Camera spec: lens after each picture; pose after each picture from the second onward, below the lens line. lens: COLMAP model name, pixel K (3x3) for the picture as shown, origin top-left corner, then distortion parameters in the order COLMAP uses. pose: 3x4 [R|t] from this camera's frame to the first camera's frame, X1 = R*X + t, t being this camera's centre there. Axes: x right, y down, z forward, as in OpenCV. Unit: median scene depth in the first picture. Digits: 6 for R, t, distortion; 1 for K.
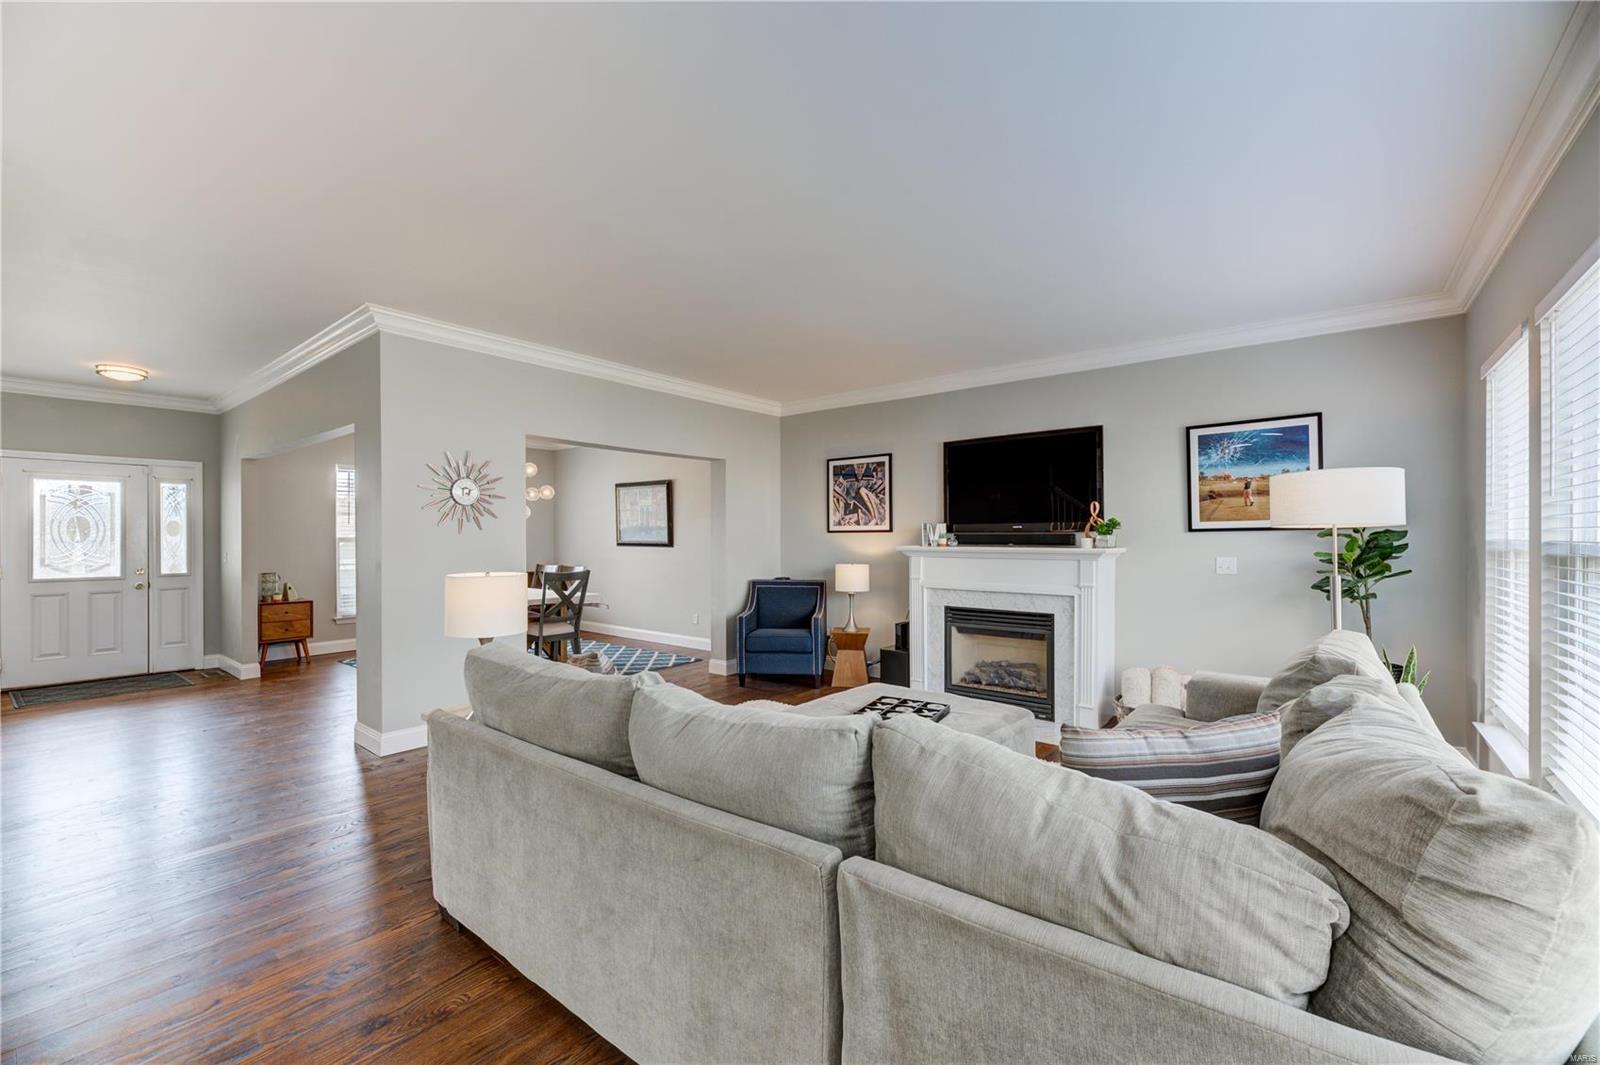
lens RADIAL K [[648.0, 0, 800.3], [0, 648.0, 534.5], [0, 0, 1]] dist [0.001908, 0.000759]
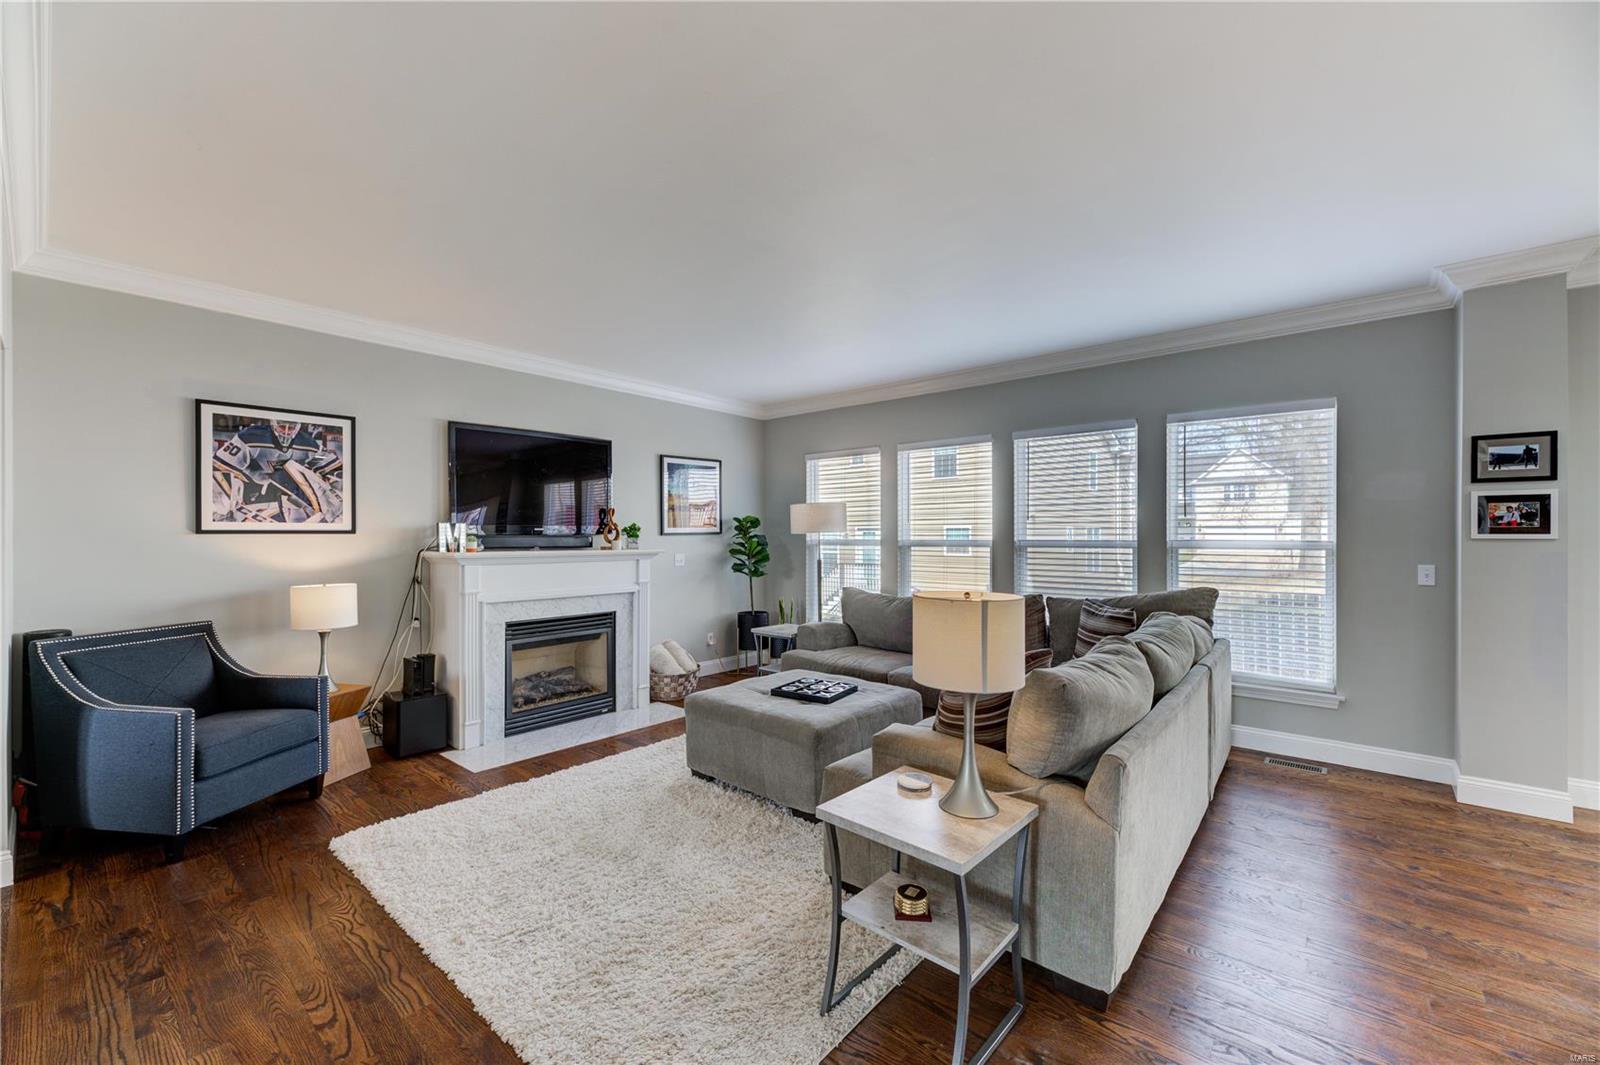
lens RADIAL K [[648.0, 0, 803.4], [0, 648.0, 533.6], [0, 0, 1]] dist [0.001908, 0.000759]
pose [[0.032010, -0.000875, 0.999487, -0.517649], [-0.008744, 0.999961, 0.001155, -0.008261], [-0.999449, -0.008776, 0.032001, 0.500838]]
